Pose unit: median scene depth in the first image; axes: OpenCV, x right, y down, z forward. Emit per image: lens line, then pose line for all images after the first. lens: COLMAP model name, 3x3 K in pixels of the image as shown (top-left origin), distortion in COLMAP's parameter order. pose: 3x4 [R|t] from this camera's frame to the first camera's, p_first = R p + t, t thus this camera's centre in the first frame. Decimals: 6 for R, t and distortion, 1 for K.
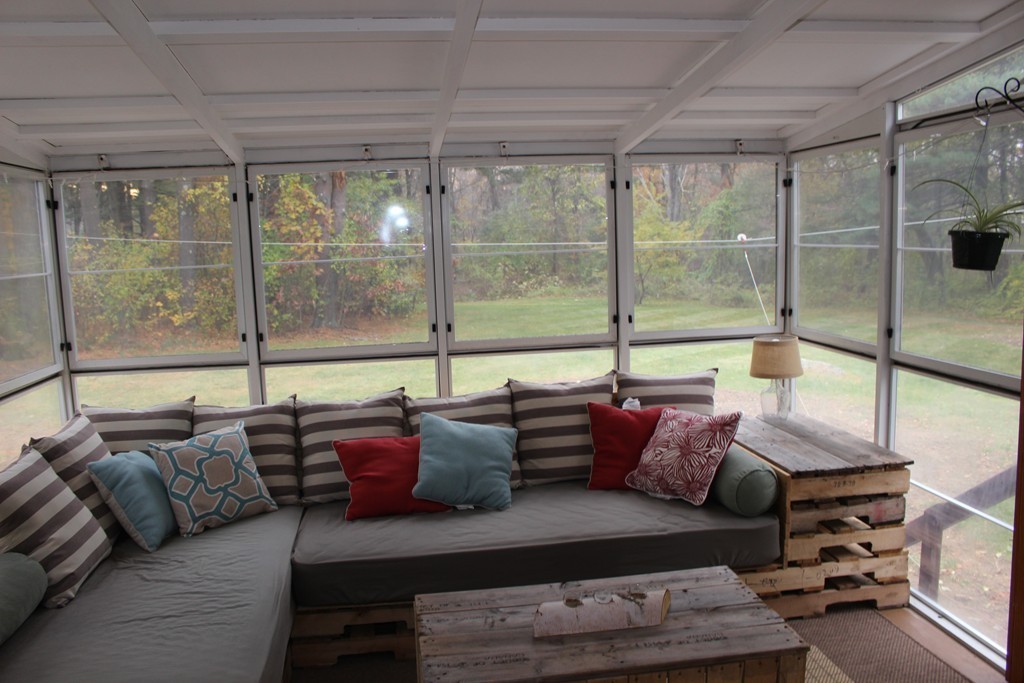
lens RADIAL K [[956.4, 0, 512.0], [0, 956.4, 341.5], [0, 0, 1]] dist [-0.139967, 0.010241]
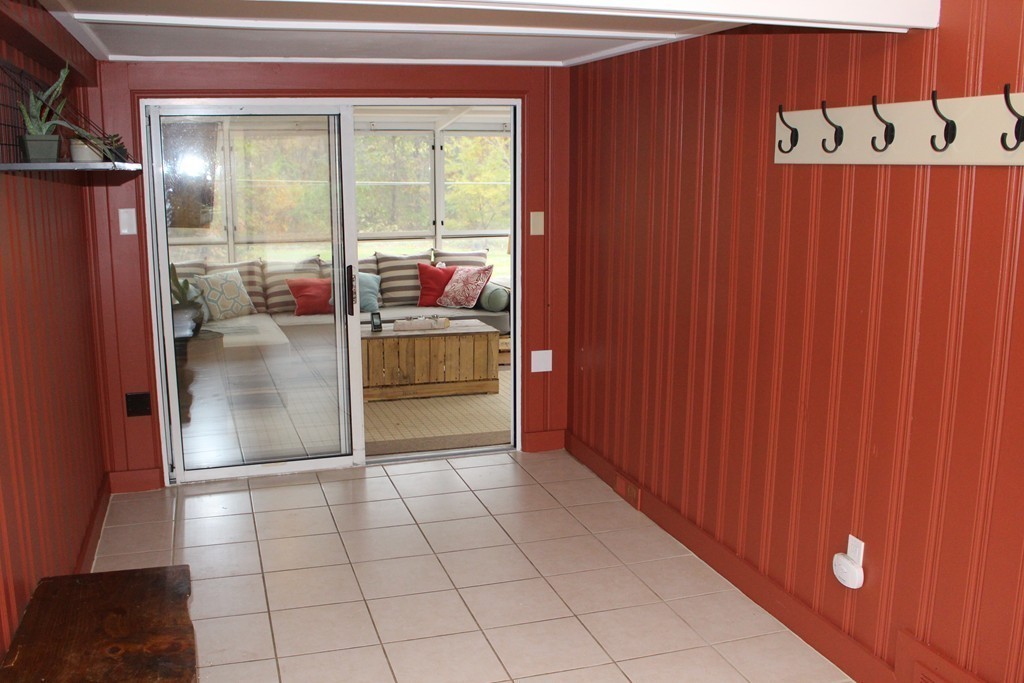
lens RADIAL K [[956.4, 0, 512.0], [0, 956.4, 341.5], [0, 0, 1]] dist [-0.139967, 0.010241]
pose [[0.985930, 0.001253, 0.167155, -0.053252], [-0.010679, 0.998401, 0.055504, 0.112811], [-0.166818, -0.056508, 0.984367, -0.915273]]
